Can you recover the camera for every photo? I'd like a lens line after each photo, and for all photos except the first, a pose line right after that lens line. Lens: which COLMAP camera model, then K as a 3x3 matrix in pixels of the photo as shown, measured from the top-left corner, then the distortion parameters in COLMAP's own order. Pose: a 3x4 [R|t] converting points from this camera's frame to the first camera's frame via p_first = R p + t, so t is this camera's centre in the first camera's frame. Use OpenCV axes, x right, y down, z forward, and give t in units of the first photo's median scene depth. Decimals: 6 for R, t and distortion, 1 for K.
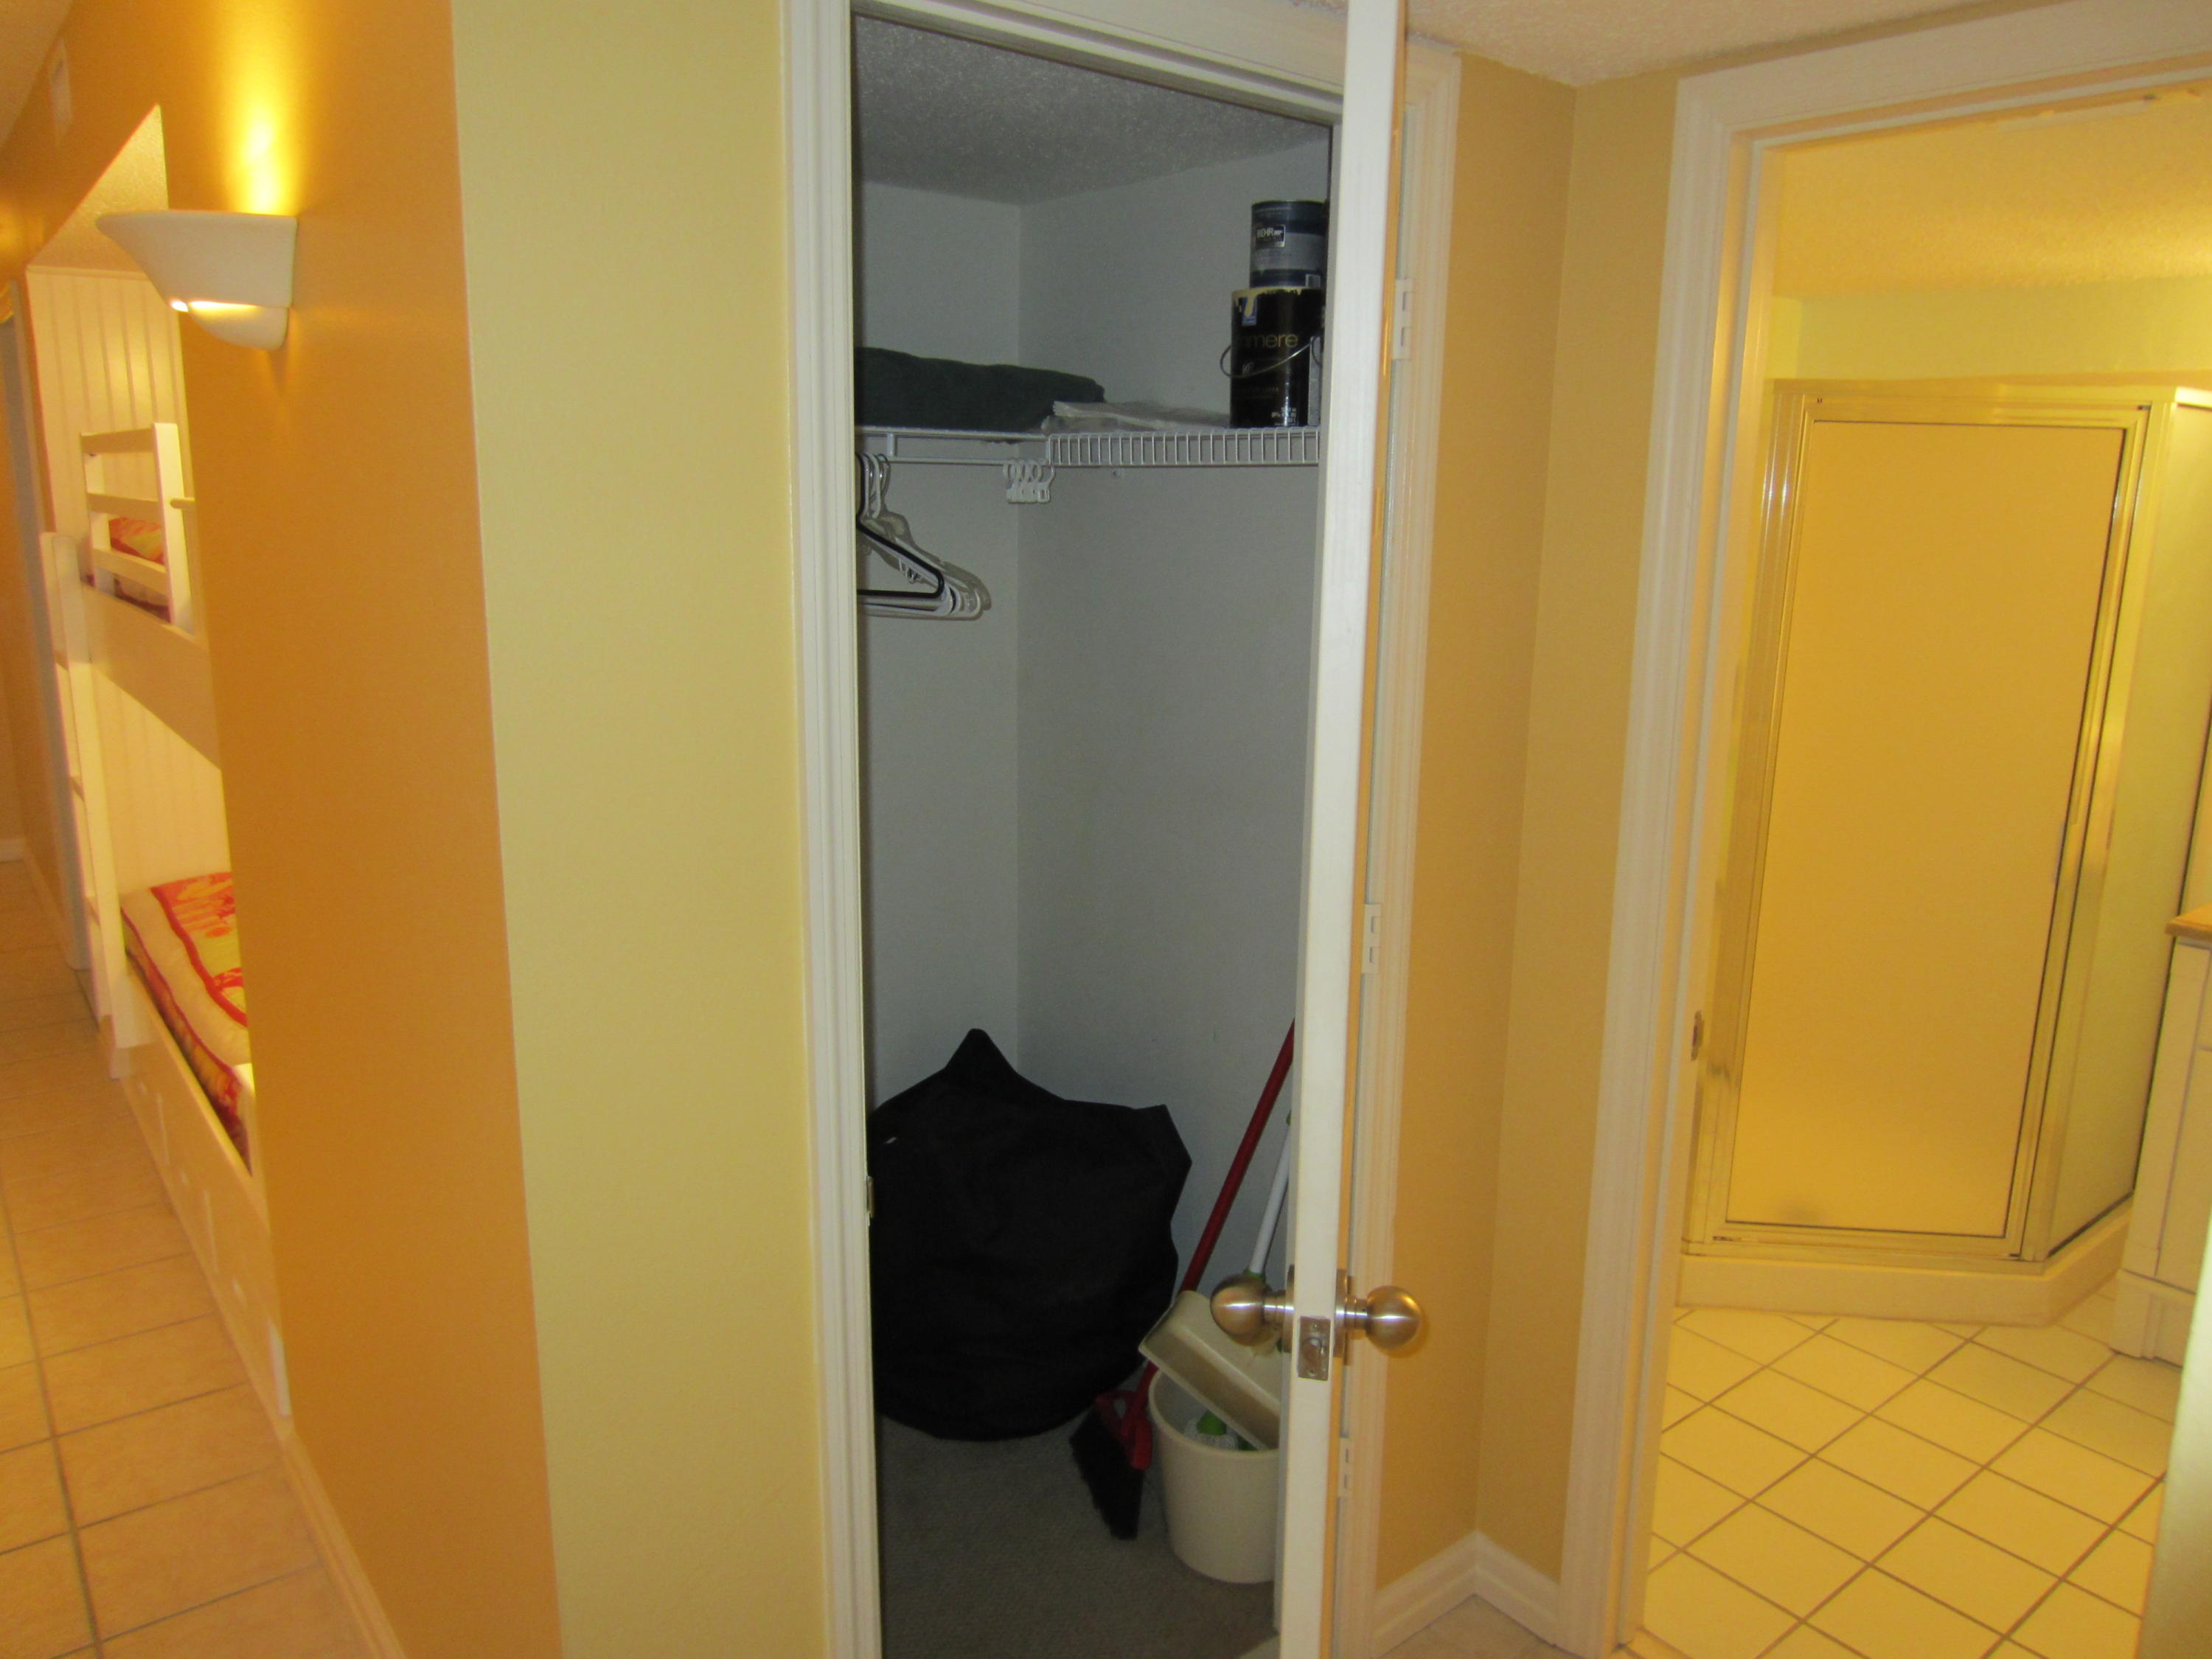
lens RADIAL K [[1561.5, 0, 1101.1], [0, 1561.5, 829.7], [0, 0, 1]] dist [-0.031838, 0.013229]
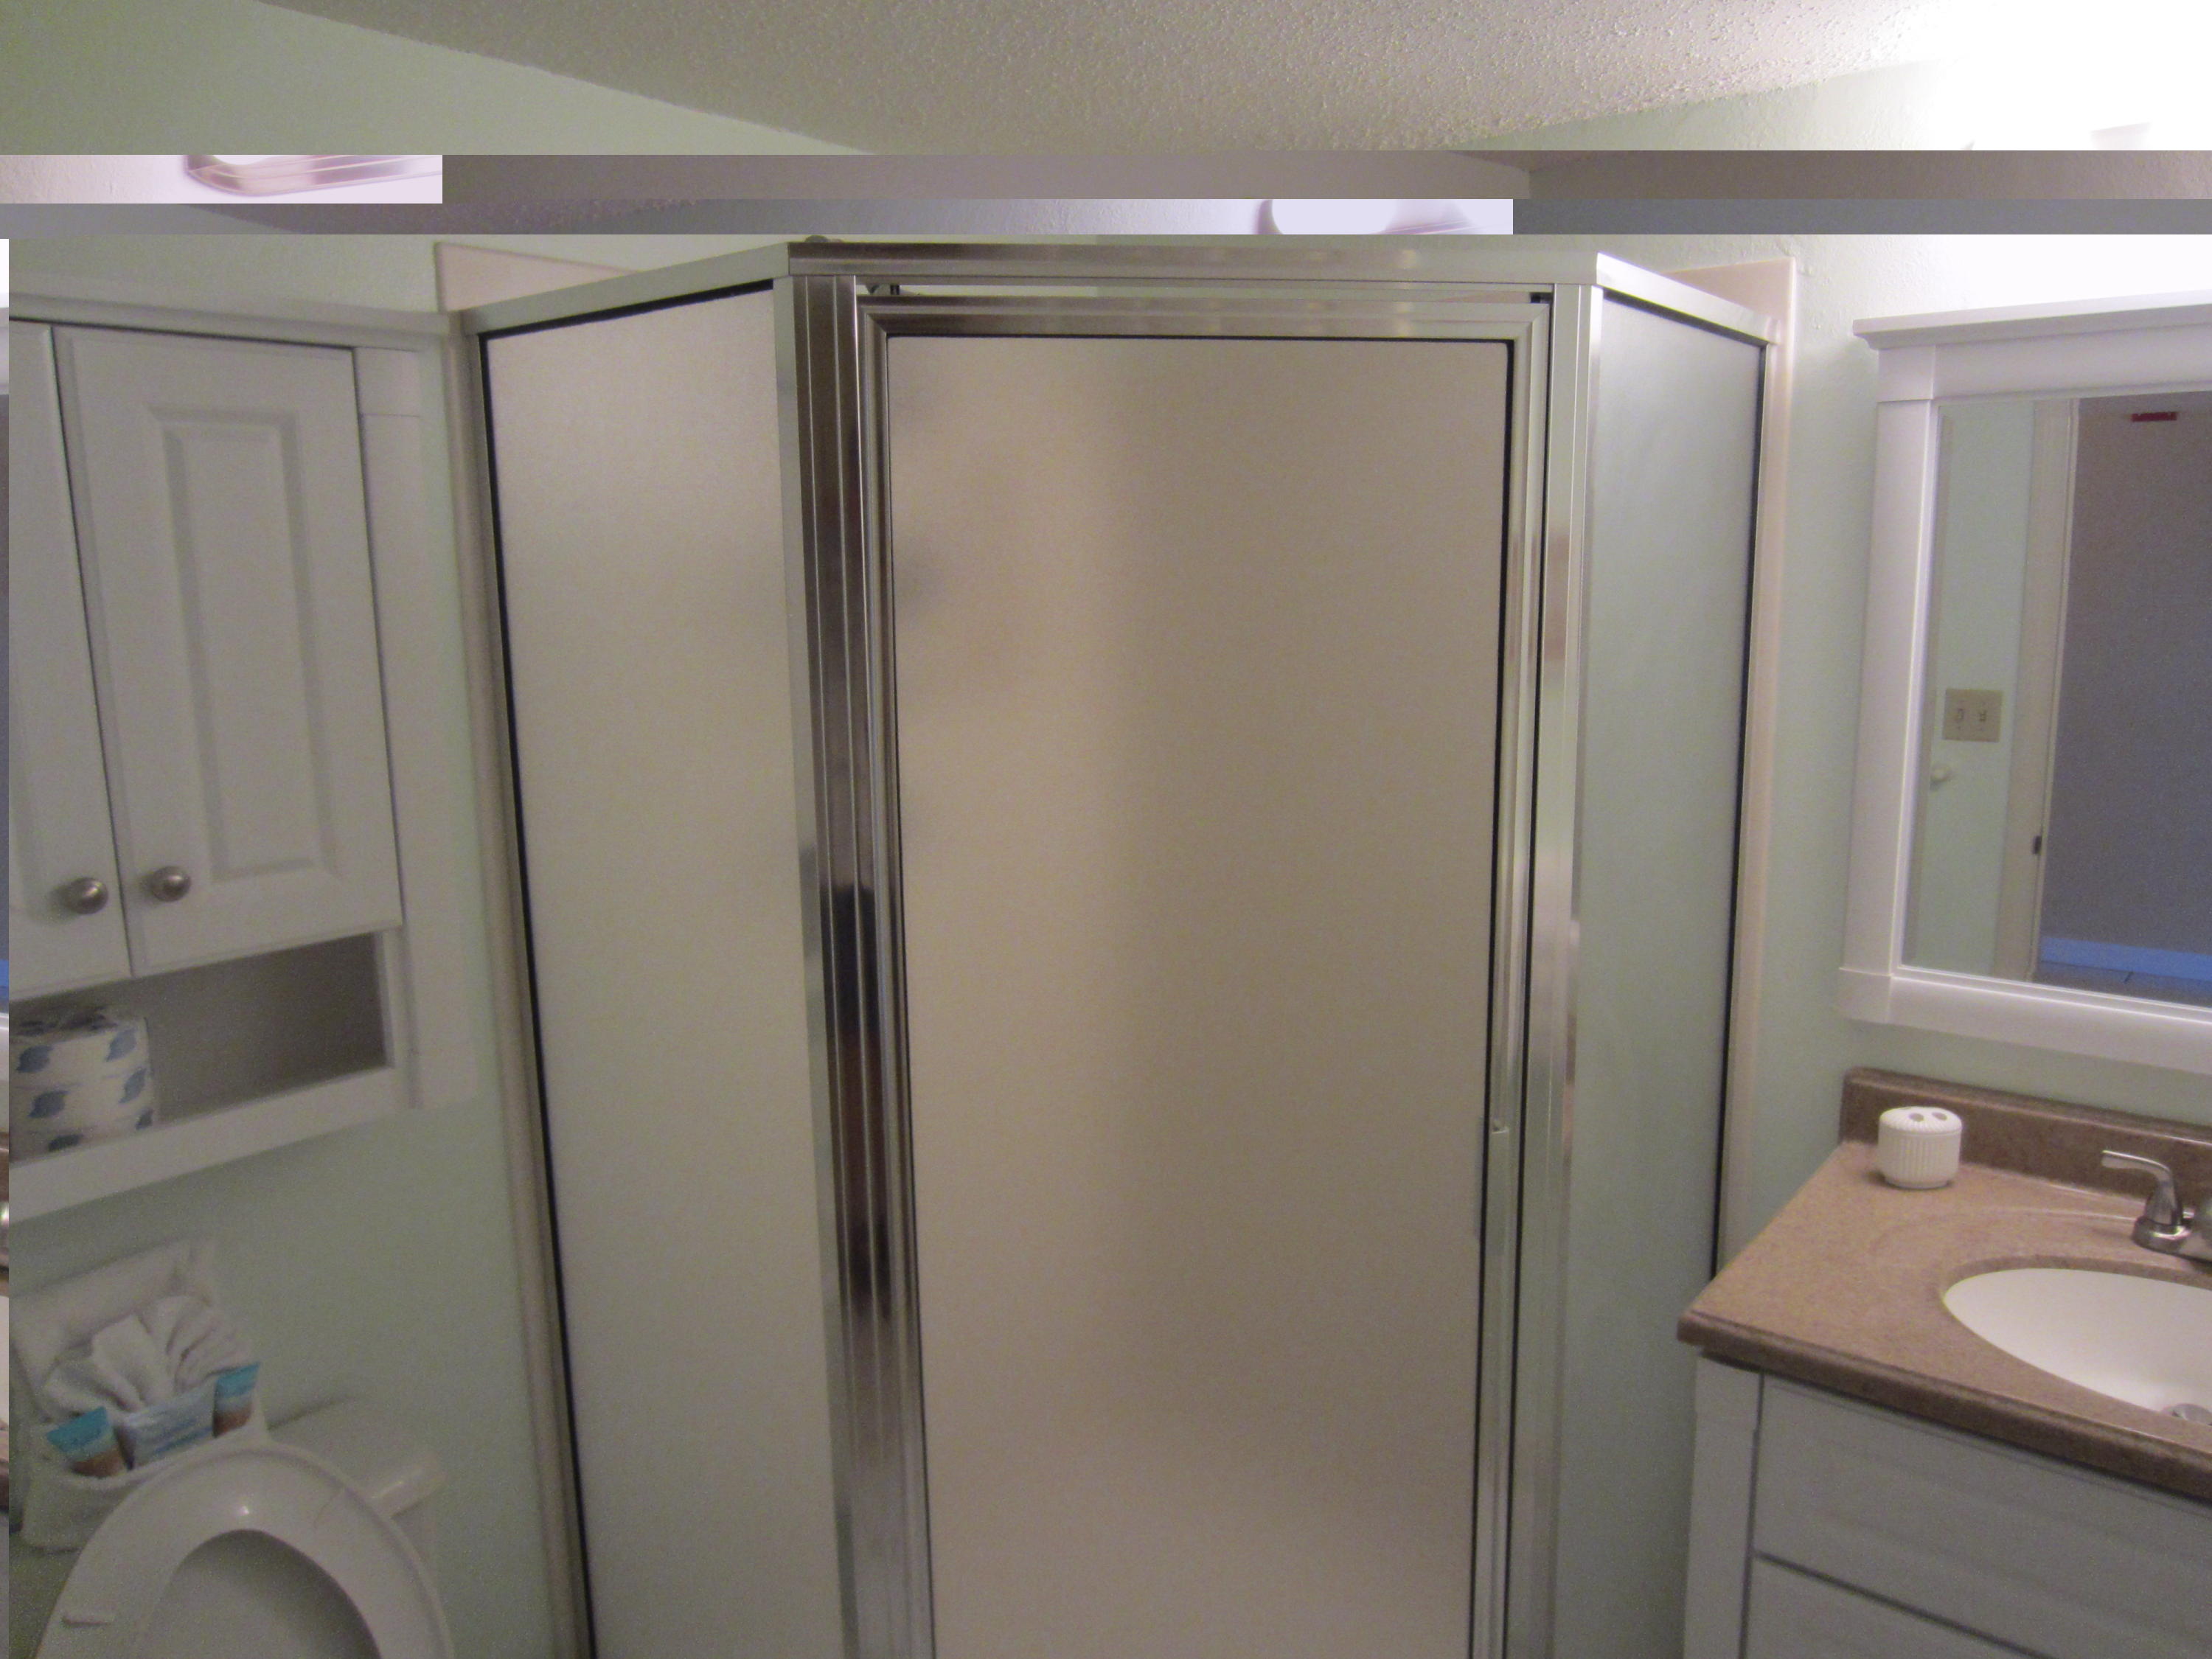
lens RADIAL K [[1561.5, 0, 1110.6], [0, 1561.5, 824.8], [0, 0, 1]] dist [-0.031838, 0.013229]
pose [[0.949572, -0.086994, 0.301239, 0.395148], [0.095610, 0.995321, -0.013946, -0.119637], [-0.298616, 0.042044, 0.953447, 0.594201]]
